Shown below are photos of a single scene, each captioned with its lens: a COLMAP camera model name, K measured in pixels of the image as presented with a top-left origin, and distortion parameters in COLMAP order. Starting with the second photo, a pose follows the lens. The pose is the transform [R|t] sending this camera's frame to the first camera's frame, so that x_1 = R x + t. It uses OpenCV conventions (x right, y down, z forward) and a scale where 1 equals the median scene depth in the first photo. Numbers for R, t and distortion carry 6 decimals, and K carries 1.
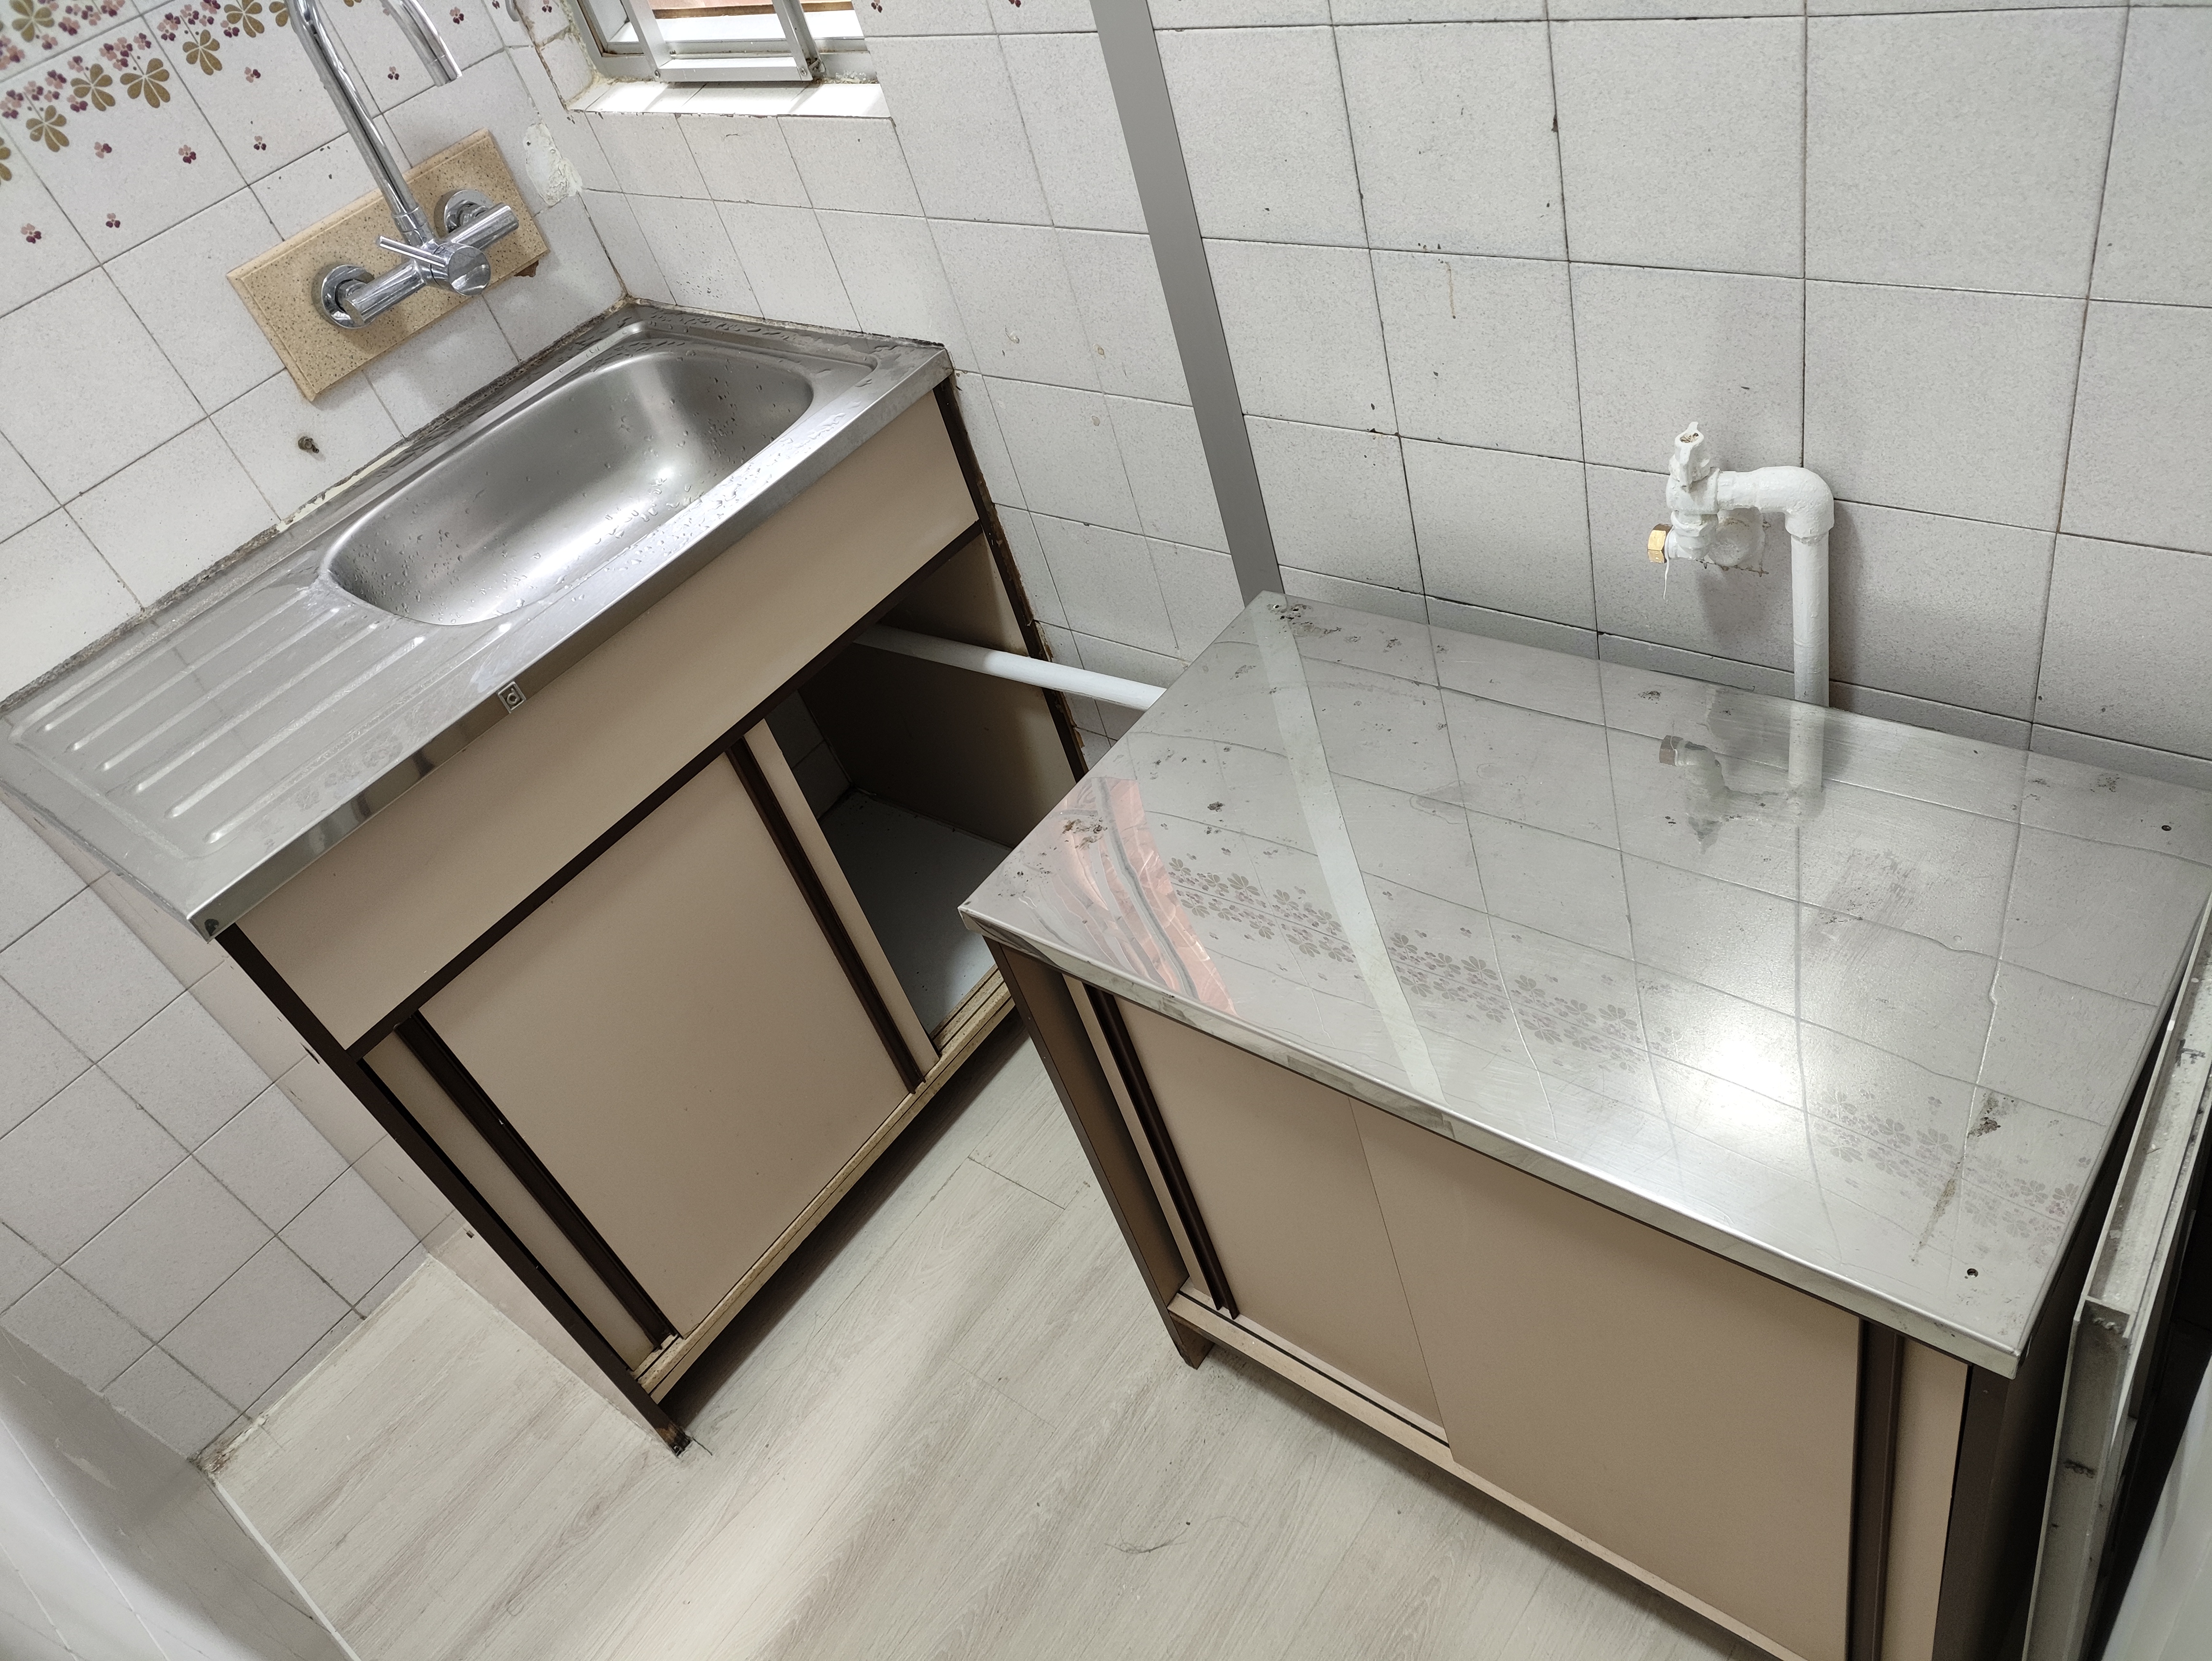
lens RADIAL K [[1613.6, 0, 1107.5], [0, 1613.6, 819.8], [0, 0, 1]] dist [0.062248, -0.082355]
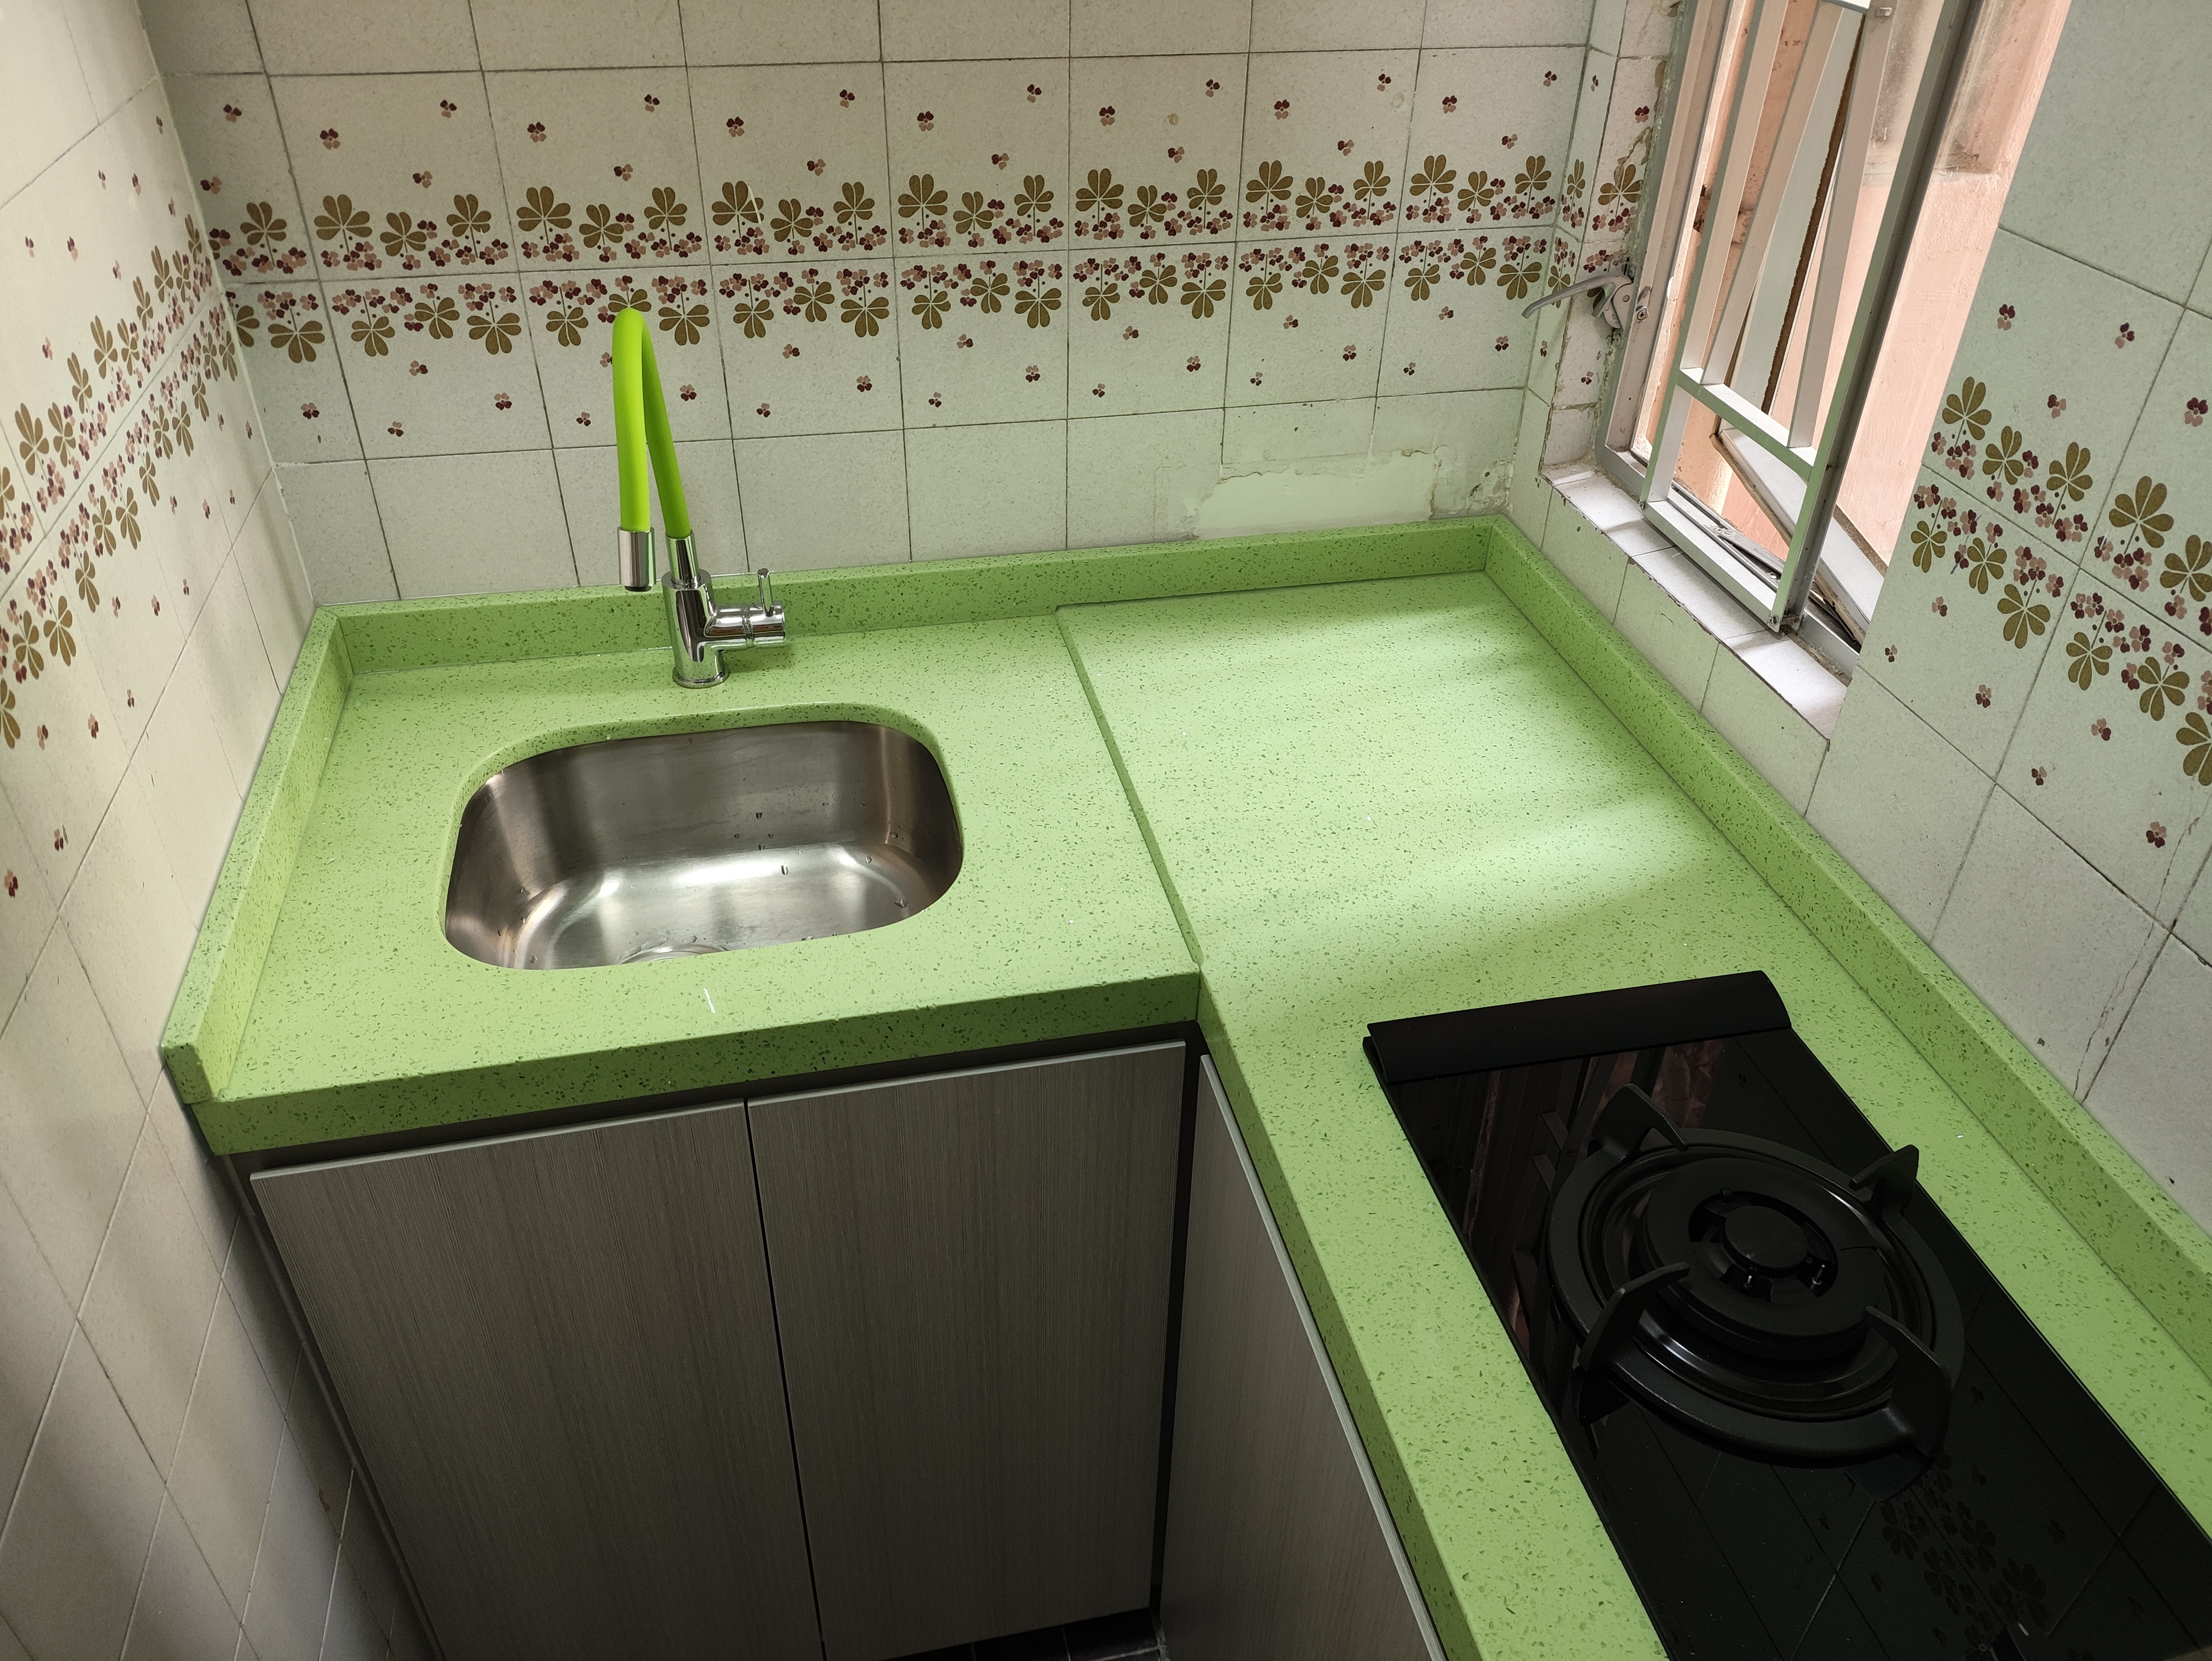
lens RADIAL K [[1613.6, 0, 1098.4], [0, 1613.6, 820.9], [0, 0, 1]] dist [0.062248, -0.082355]
pose [[0.747195, 0.576722, -0.330291, -0.101891], [-0.584326, 0.806847, 0.086957, -0.221372], [0.316644, 0.128023, 0.939865, 0.053952]]
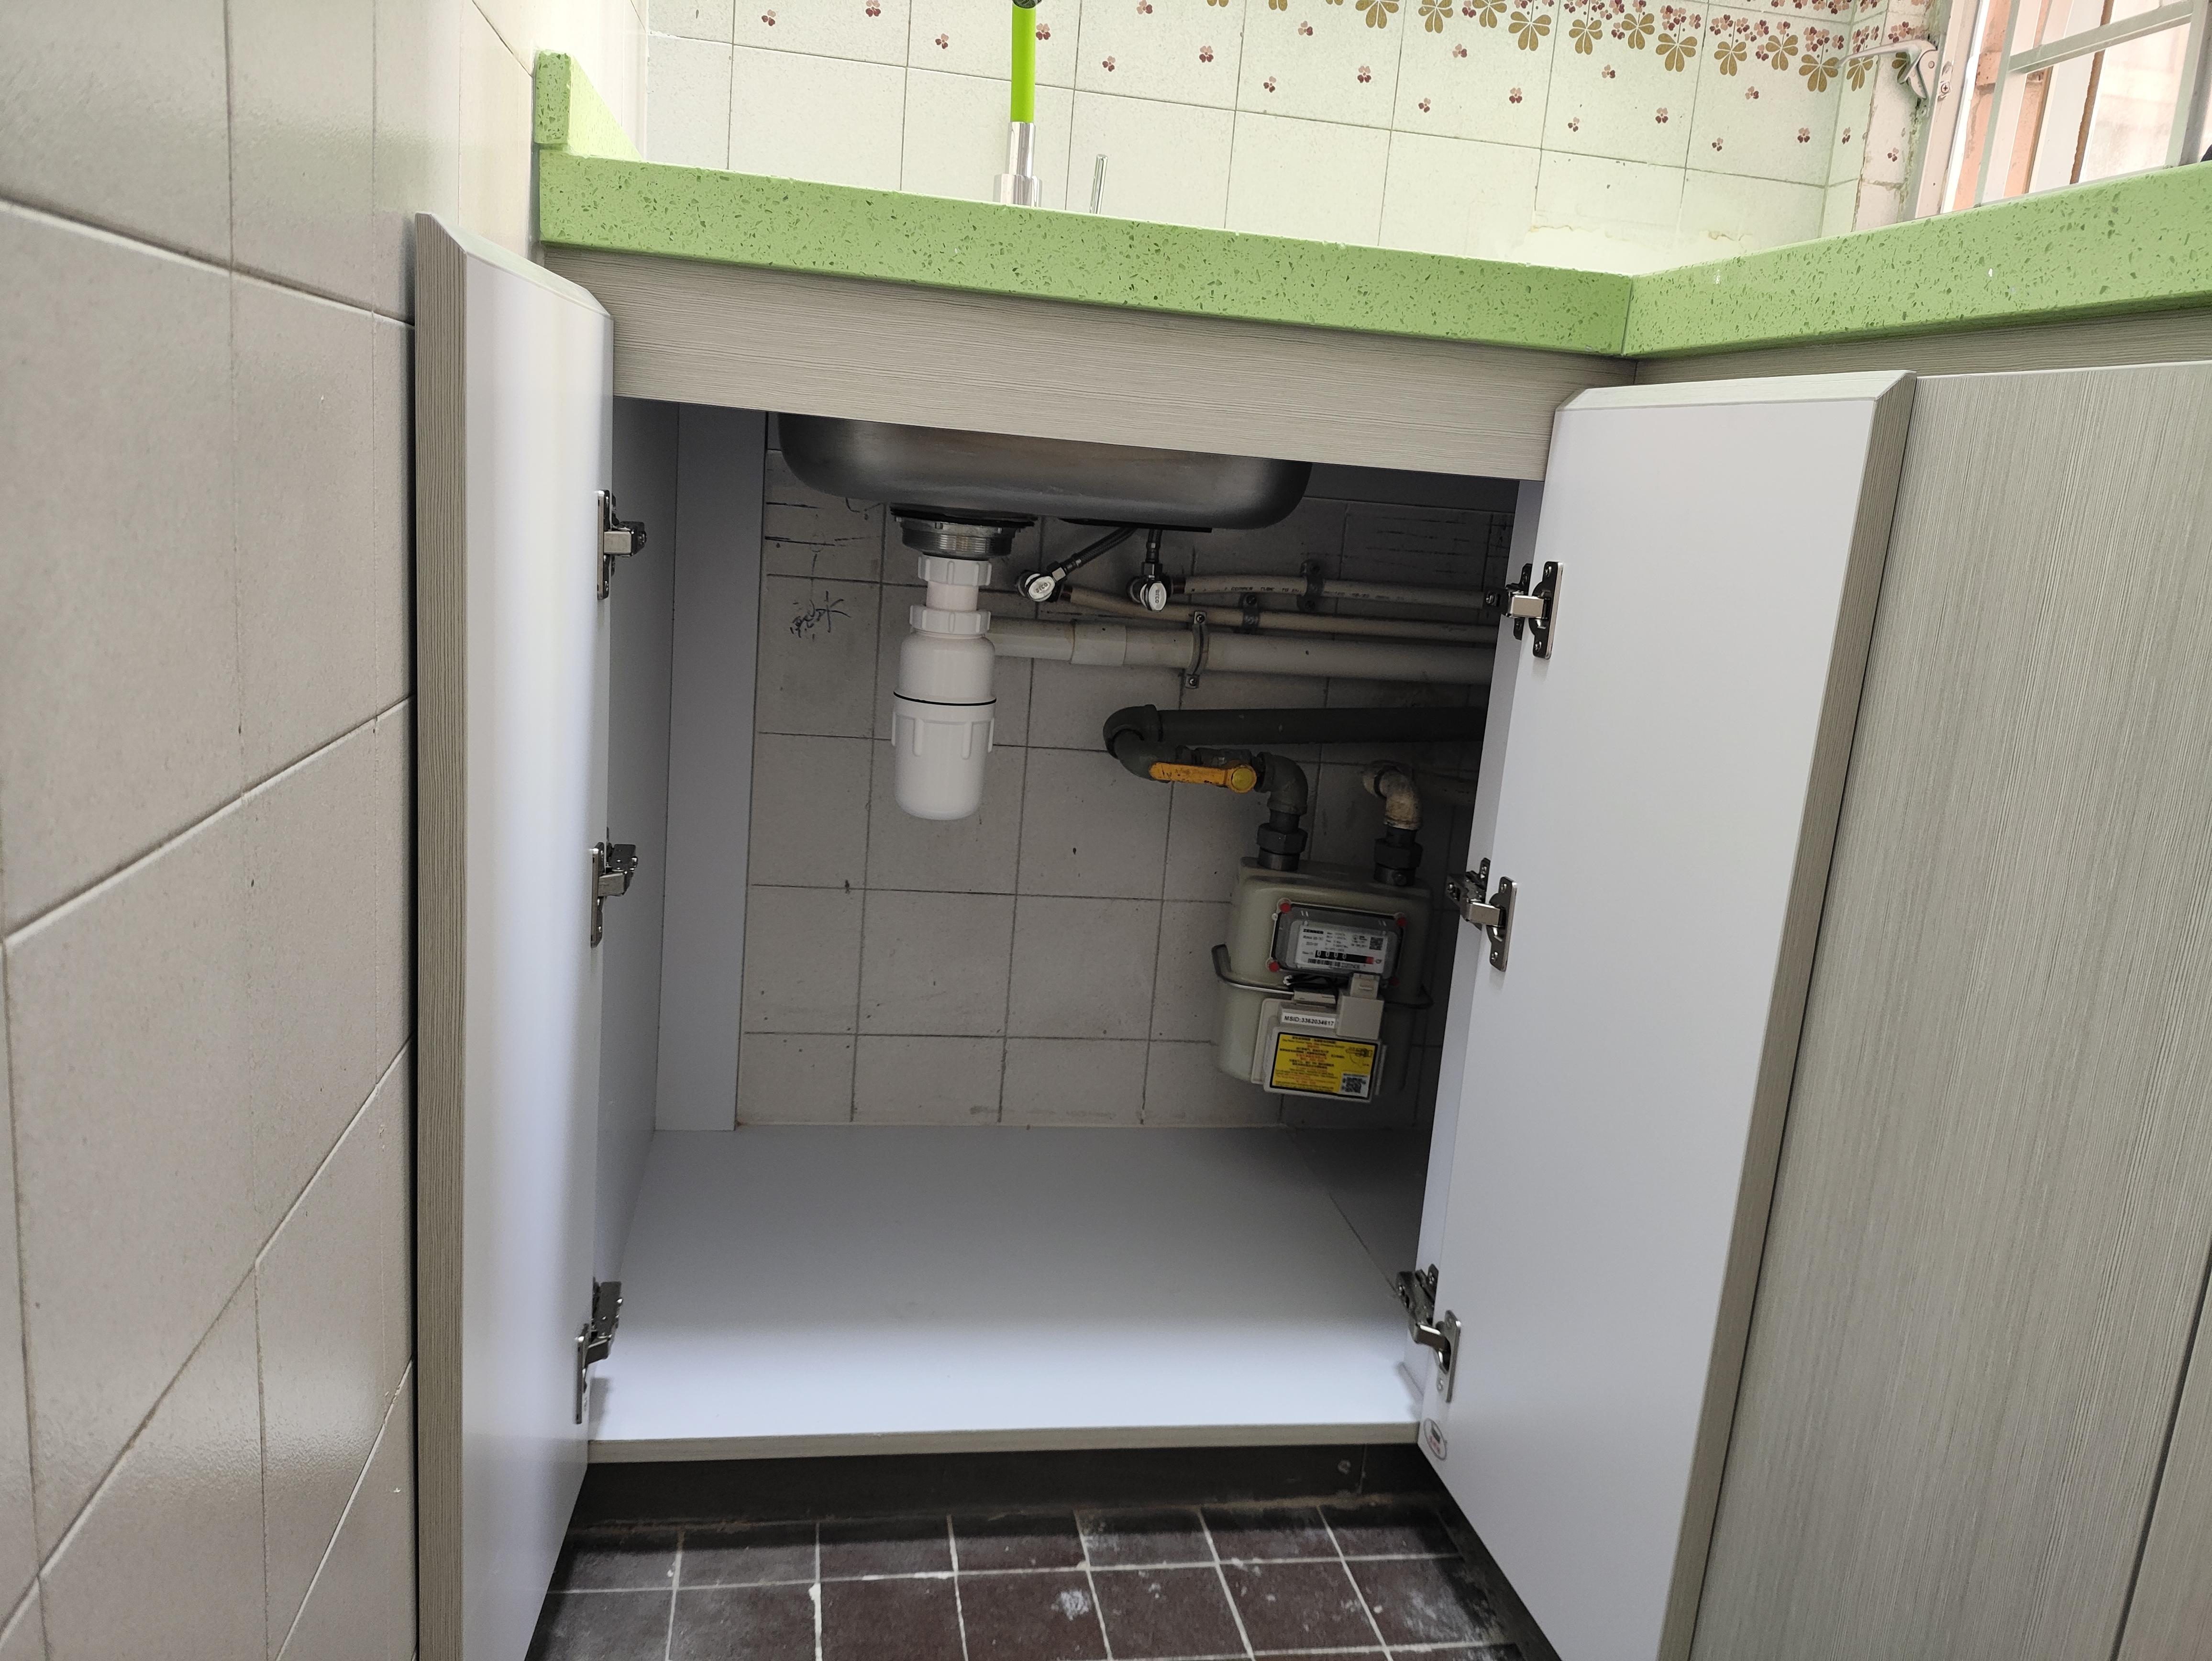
lens RADIAL K [[1613.6, 0, 1097.7], [0, 1613.6, 841.1], [0, 0, 1]] dist [0.062248, -0.082355]
pose [[0.700891, 0.446588, -0.556157, 0.051785], [-0.645846, 0.728275, -0.229124, 0.353975], [0.302712, 0.519783, 0.798869, 0.308675]]
